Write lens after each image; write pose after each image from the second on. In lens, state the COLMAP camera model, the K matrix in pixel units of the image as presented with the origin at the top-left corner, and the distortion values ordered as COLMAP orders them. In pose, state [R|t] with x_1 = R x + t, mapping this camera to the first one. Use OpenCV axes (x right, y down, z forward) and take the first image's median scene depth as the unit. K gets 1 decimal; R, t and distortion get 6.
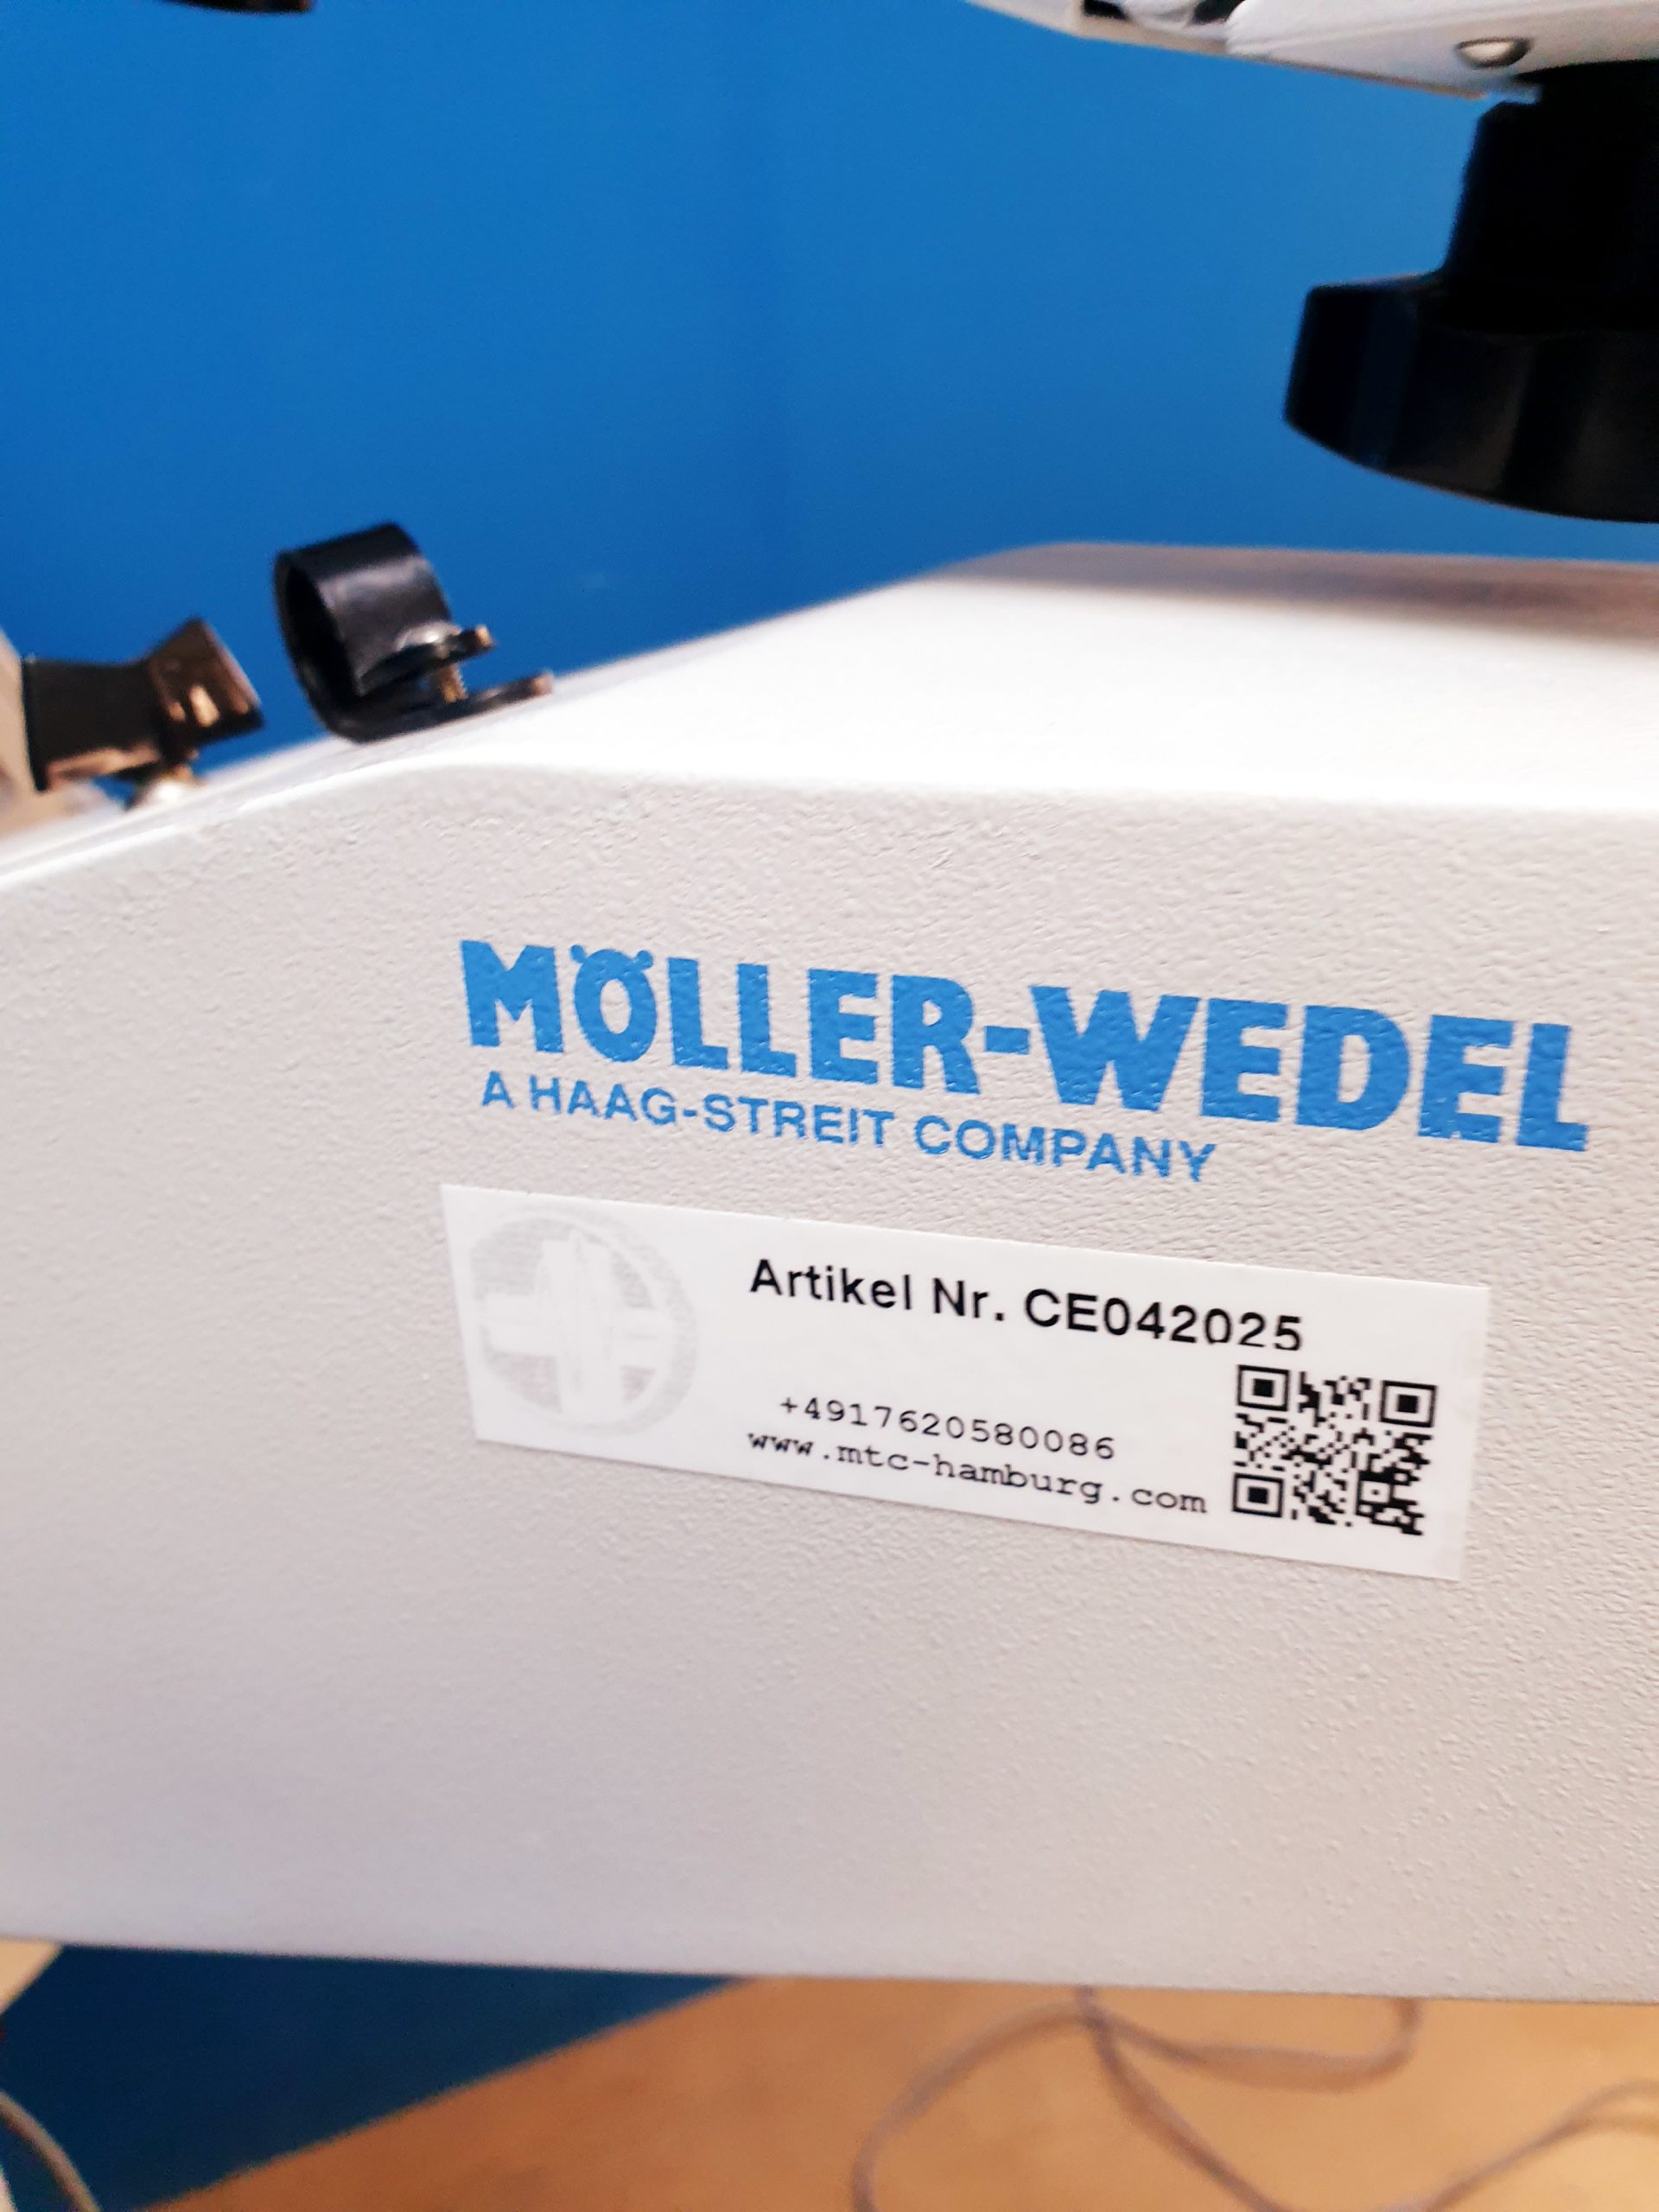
lens RADIAL K [[1678.3, 0, 829.5], [0, 1678.3, 1106.0], [0, 0, 1]] dist [0.073715, -0.006756]
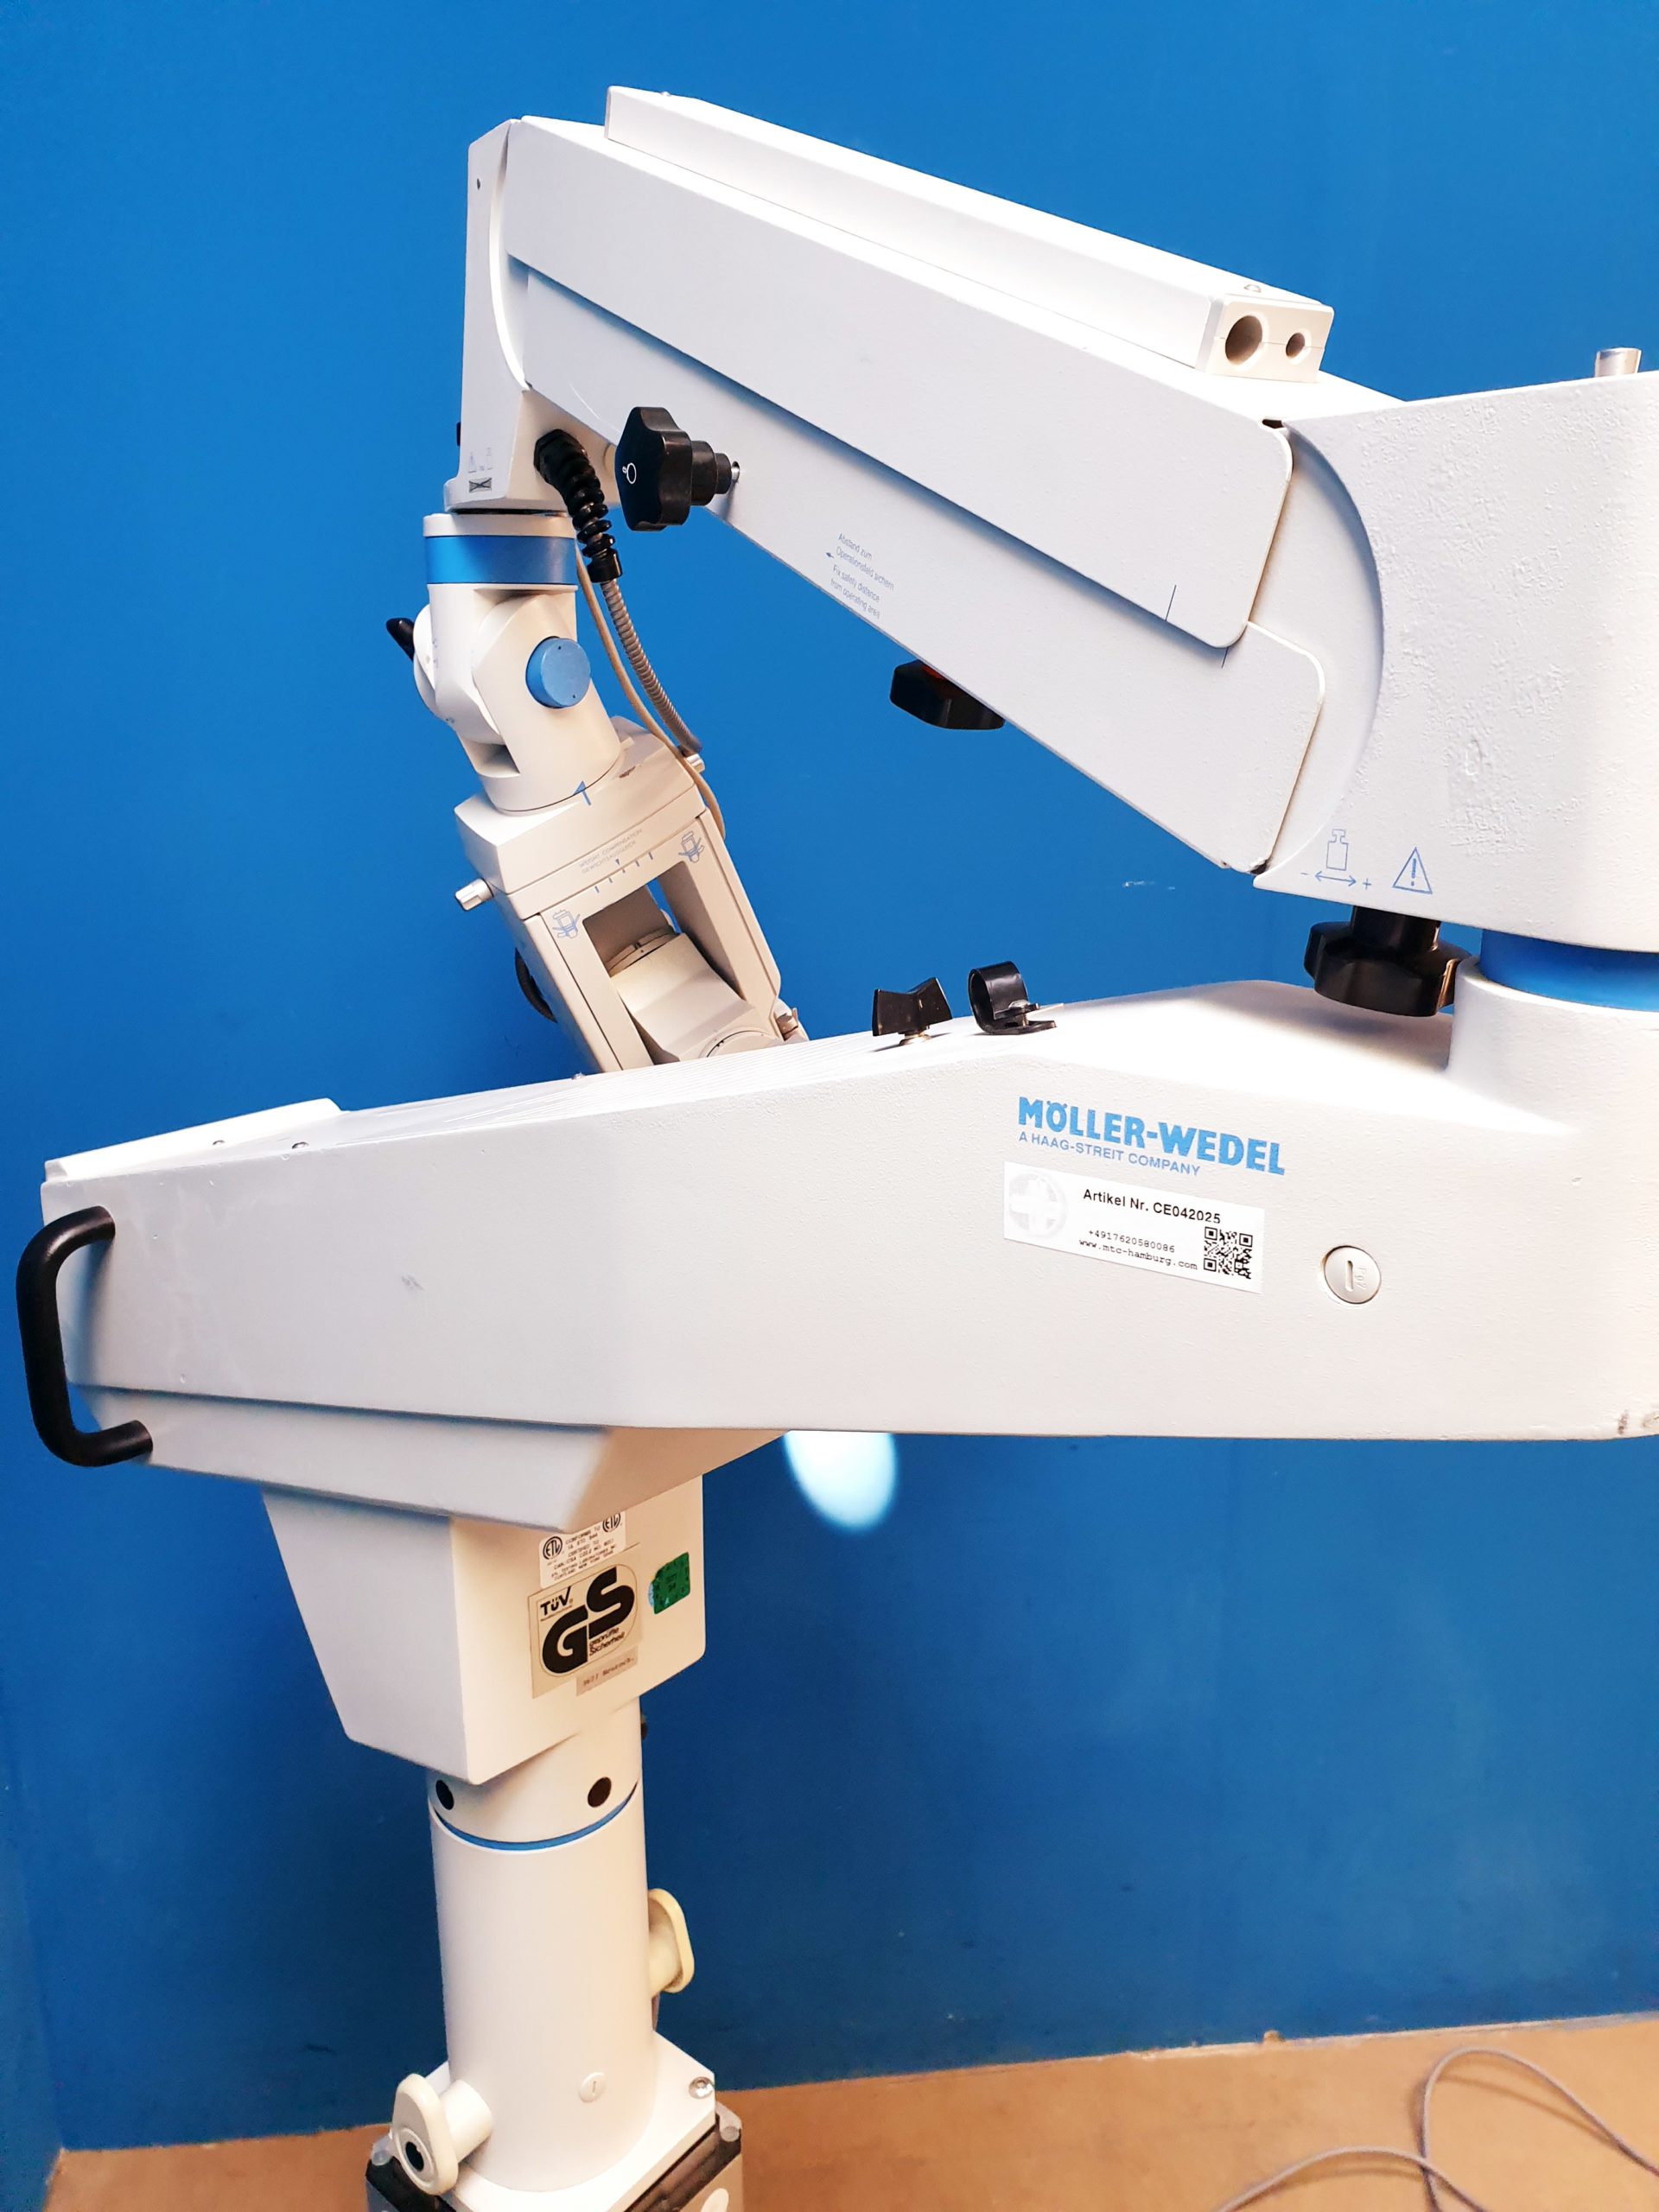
lens RADIAL K [[1678.3, 0, 829.5], [0, 1678.3, 1106.0], [0, 0, 1]] dist [0.073715, -0.006756]
pose [[0.949690, 0.108994, -0.293614, 0.522425], [-0.141942, 0.985469, -0.093287, 0.359402], [0.279180, 0.130270, 0.951361, -2.904381]]
